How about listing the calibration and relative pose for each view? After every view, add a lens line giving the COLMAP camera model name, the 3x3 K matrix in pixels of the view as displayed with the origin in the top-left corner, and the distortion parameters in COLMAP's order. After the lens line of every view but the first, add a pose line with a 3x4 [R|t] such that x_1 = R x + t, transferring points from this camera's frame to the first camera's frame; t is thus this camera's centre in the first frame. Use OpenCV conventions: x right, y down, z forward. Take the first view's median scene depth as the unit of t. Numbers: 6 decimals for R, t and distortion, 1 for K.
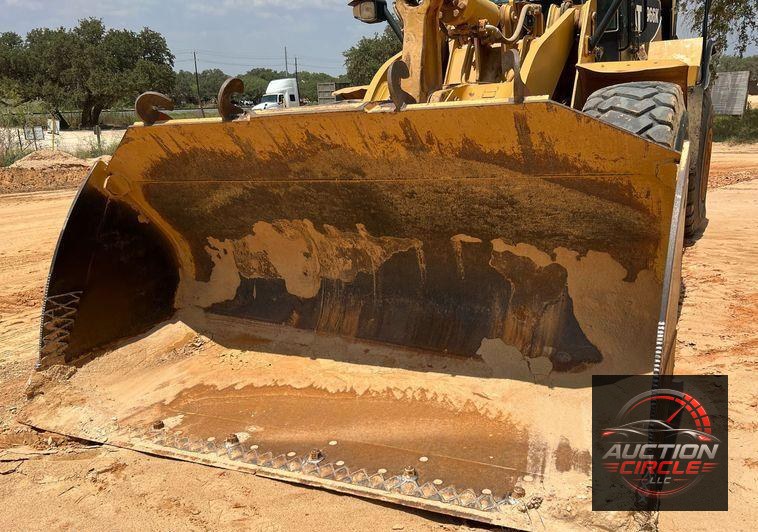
lens RADIAL K [[538.5, 0, 379.0], [0, 538.5, 266.0], [0, 0, 1]] dist [0.023465, -0.004442]
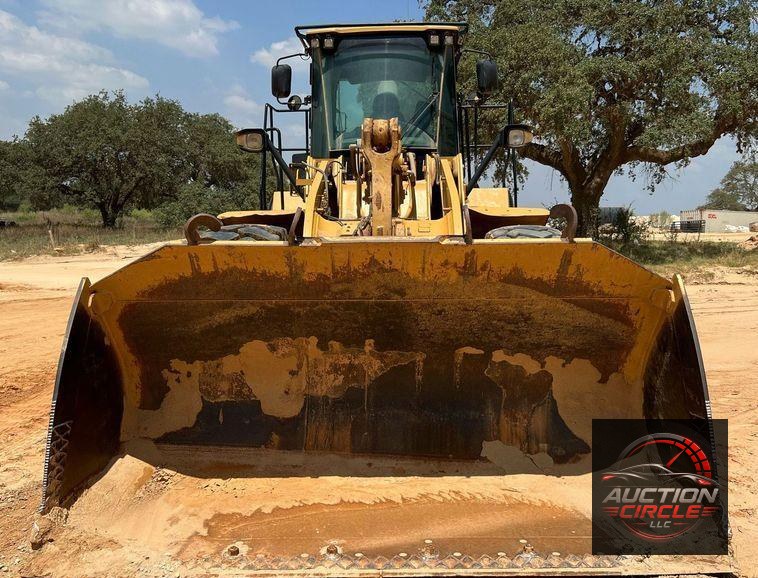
lens RADIAL K [[572.5, 0, 358.7], [0, 572.5, 287.6], [0, 0, 1]] dist [0.120539, -0.155199]
pose [[0.947469, 0.016734, 0.319408, -0.435893], [0.043573, 0.982567, -0.180730, 0.026828], [-0.316864, 0.185154, 0.930223, -0.091040]]
